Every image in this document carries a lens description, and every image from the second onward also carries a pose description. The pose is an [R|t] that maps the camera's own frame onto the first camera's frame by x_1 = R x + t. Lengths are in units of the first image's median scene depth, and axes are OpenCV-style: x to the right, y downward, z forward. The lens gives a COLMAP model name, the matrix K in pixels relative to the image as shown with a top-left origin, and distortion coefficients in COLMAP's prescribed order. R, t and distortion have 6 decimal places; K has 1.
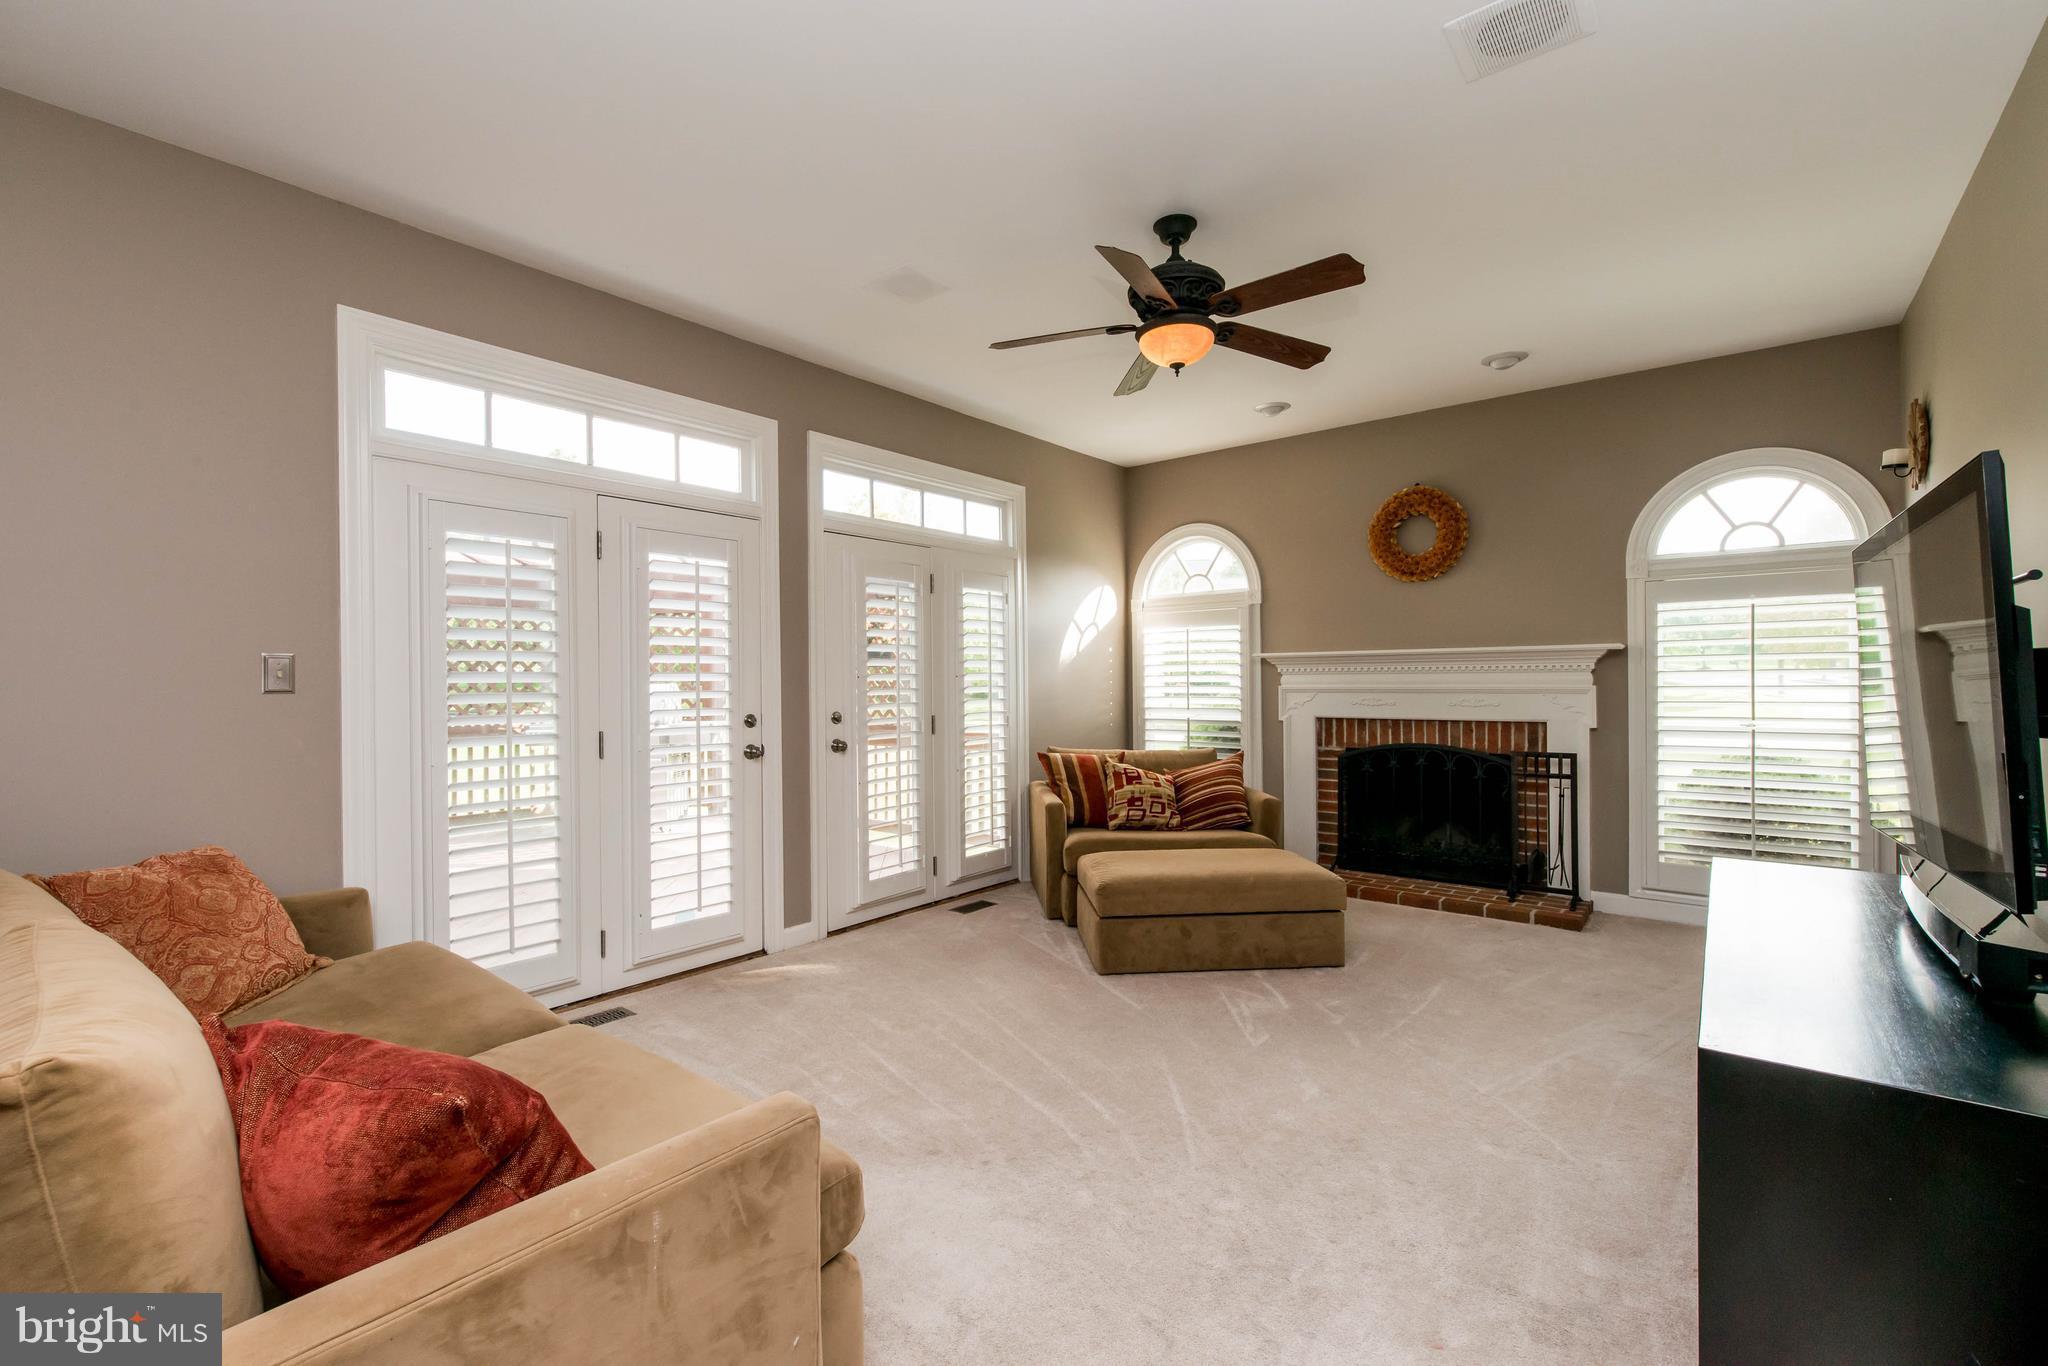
lens RADIAL K [[877.6, 0, 1024.0], [0, 877.6, 683.0], [0, 0, 1]] dist [0.003311, 0.000098]
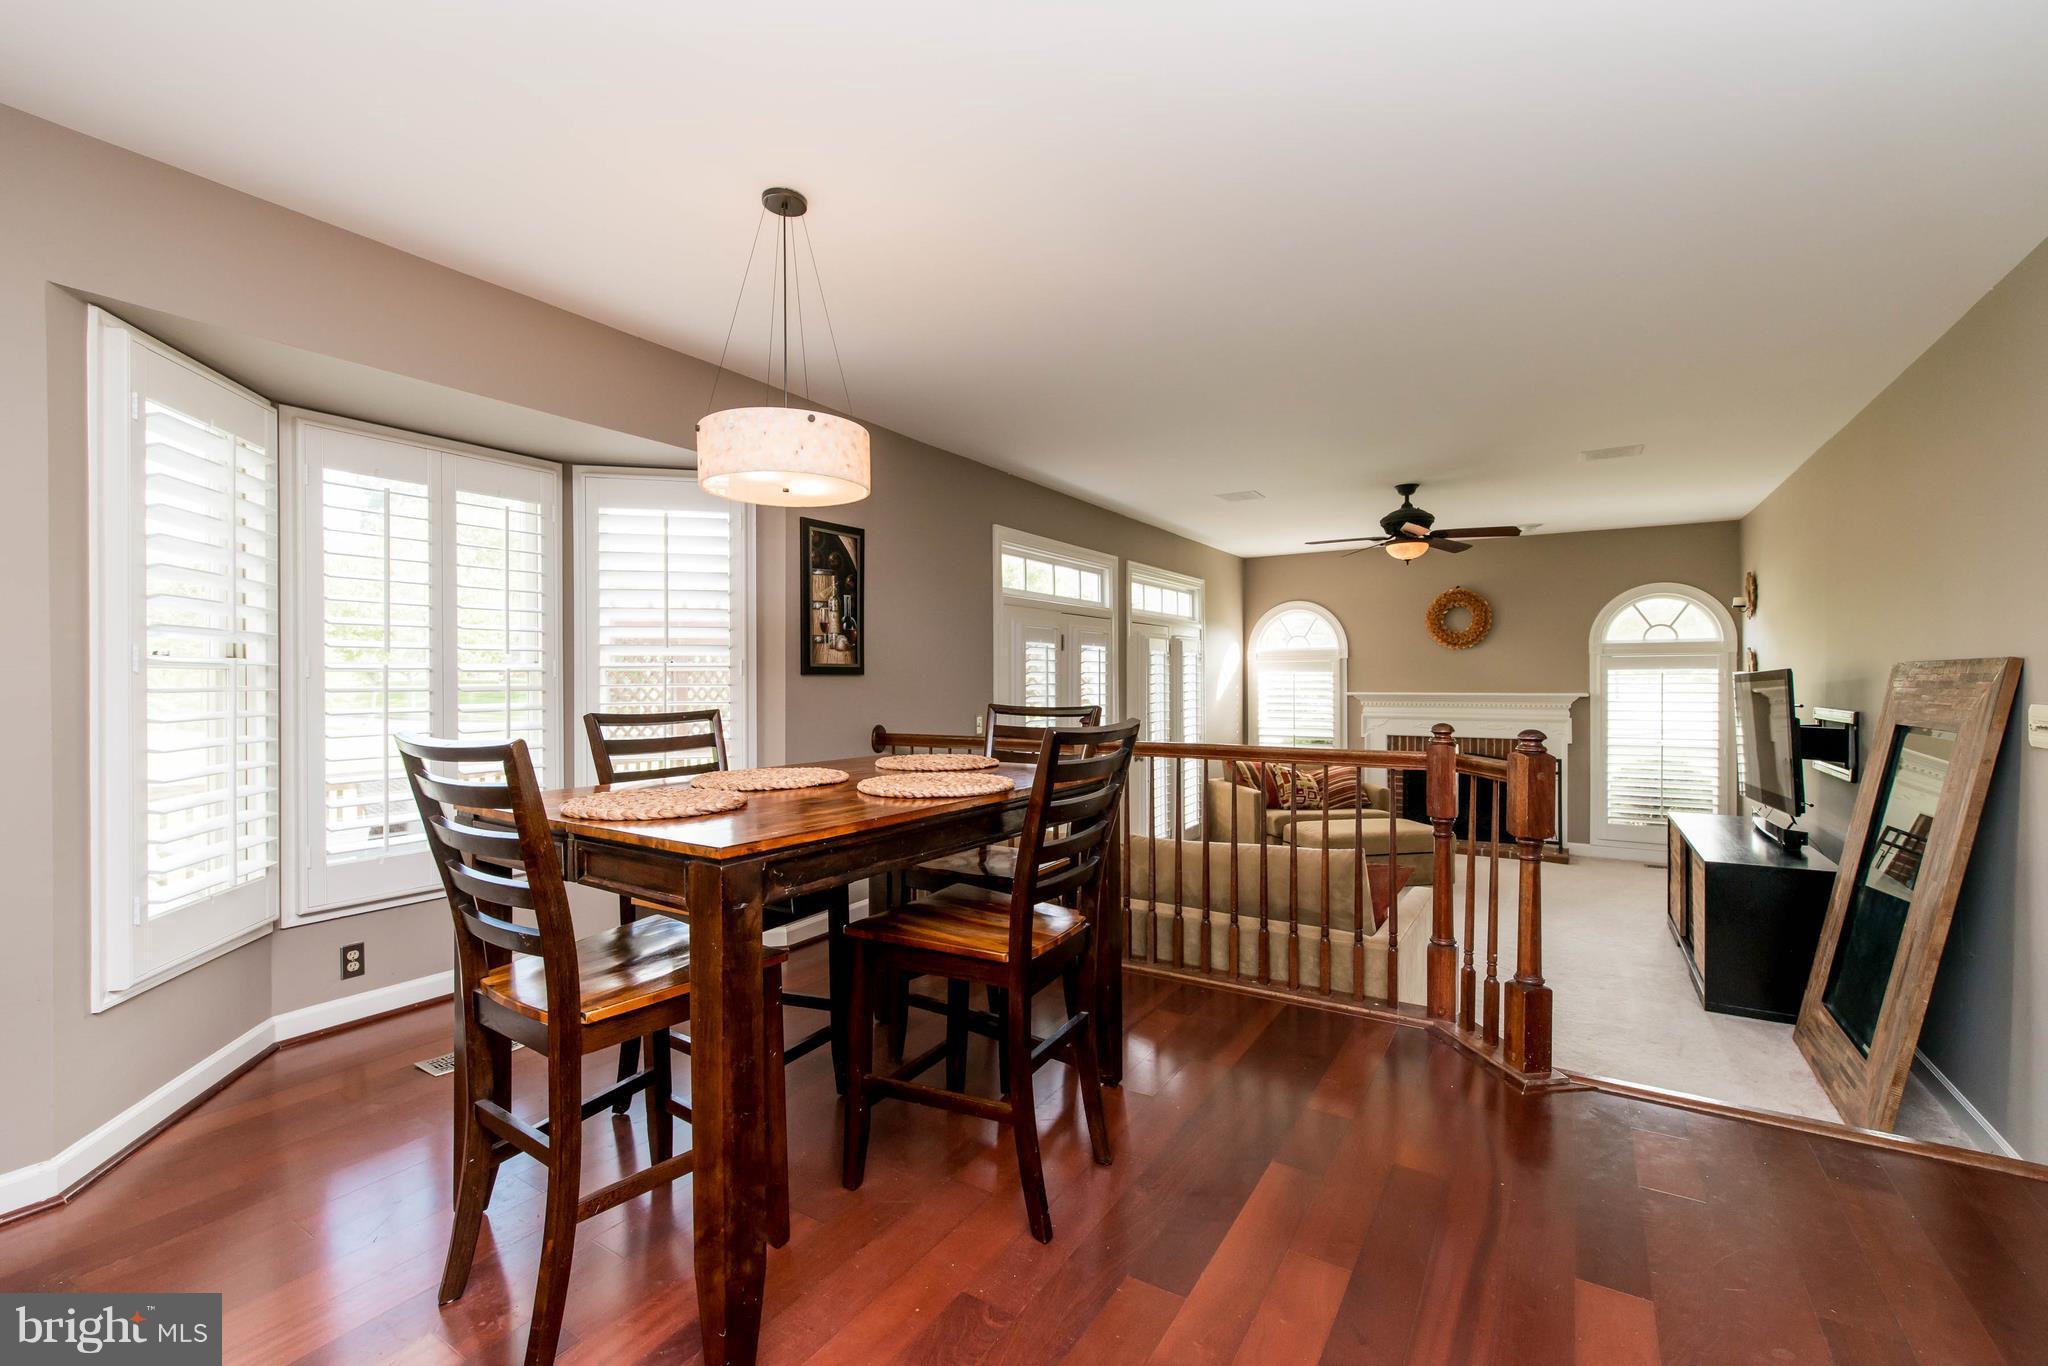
lens RADIAL K [[877.6, 0, 1024.0], [0, 877.6, 683.0], [0, 0, 1]] dist [0.003311, 0.000098]
pose [[0.992540, 0.005431, 0.121798, -0.583718], [-0.005518, 0.999985, 0.000372, -0.059221], [-0.121794, -0.001041, 0.992555, -0.524347]]
